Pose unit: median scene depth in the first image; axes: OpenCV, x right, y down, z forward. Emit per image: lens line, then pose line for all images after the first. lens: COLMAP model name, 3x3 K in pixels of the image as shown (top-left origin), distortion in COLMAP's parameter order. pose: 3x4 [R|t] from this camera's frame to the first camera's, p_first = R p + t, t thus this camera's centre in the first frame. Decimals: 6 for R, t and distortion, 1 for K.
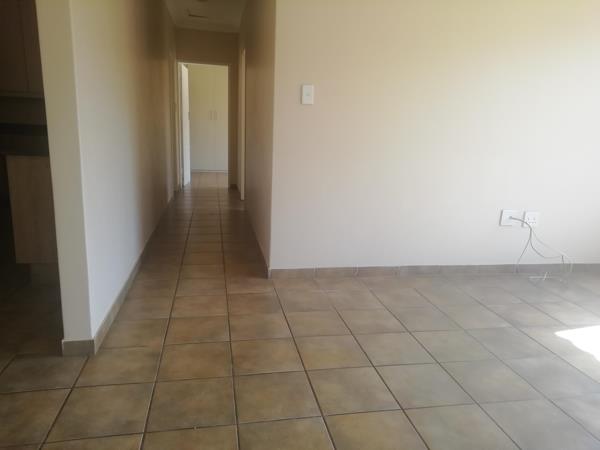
lens RADIAL K [[445.1, 0, 298.4], [0, 445.1, 223.9], [0, 0, 1]] dist [0.015381, 0.002957]
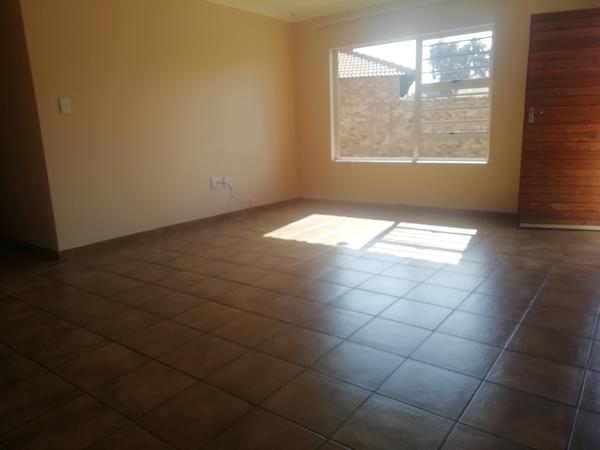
lens RADIAL K [[445.1, 0, 300.1], [0, 445.1, 225.6], [0, 0, 1]] dist [0.015381, 0.002957]
pose [[0.736682, -0.209869, 0.642849, -0.348282], [0.208823, 0.974763, 0.078924, 0.075498], [-0.643189, 0.076100, 0.761916, -0.347803]]
